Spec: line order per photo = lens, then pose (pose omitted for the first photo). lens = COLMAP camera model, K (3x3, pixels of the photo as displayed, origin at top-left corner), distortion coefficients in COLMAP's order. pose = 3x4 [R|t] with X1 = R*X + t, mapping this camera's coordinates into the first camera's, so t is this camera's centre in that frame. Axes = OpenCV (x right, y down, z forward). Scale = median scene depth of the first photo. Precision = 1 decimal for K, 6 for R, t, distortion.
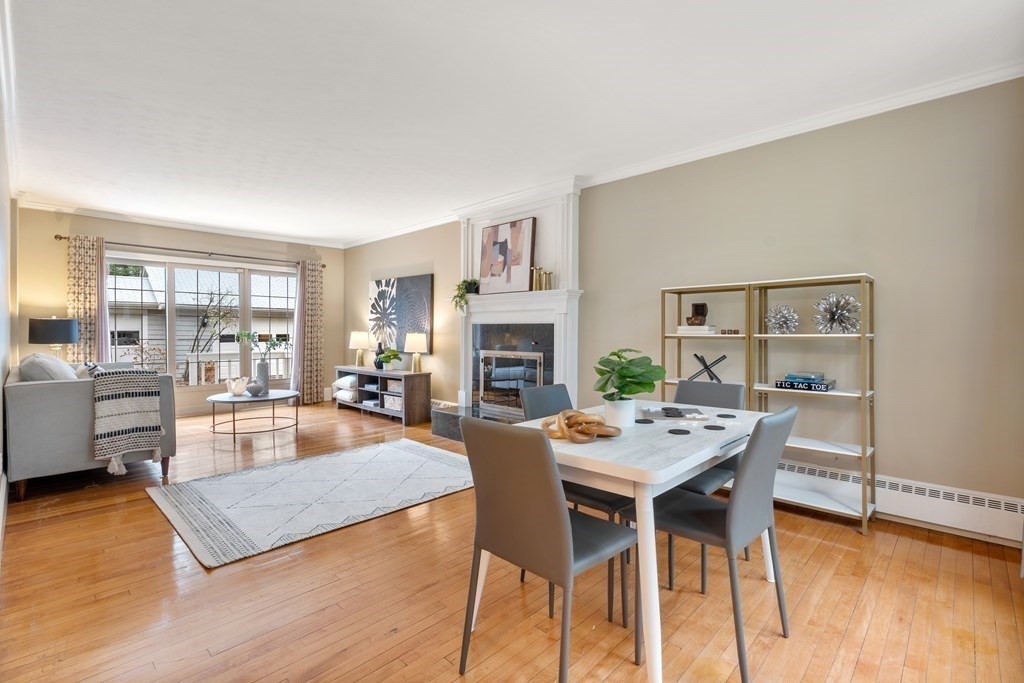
lens RADIAL K [[474.1, 0, 509.4], [0, 474.1, 333.0], [0, 0, 1]] dist [-0.001196, 0.000656]
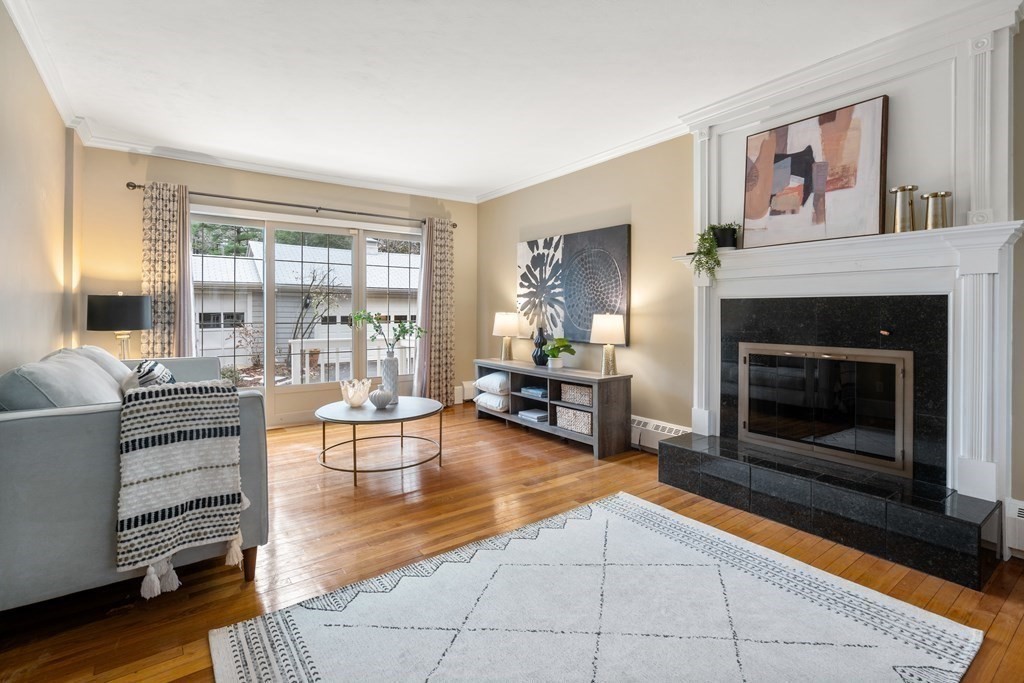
lens RADIAL K [[482.3, 0, 514.5], [0, 482.3, 305.2], [0, 0, 1]] dist [-0.003982, -0.000225]
pose [[0.986926, -0.005286, -0.161087, -0.217258], [0.002532, 0.999847, -0.017295, -0.000831], [0.161154, 0.016661, 0.986789, 0.321879]]
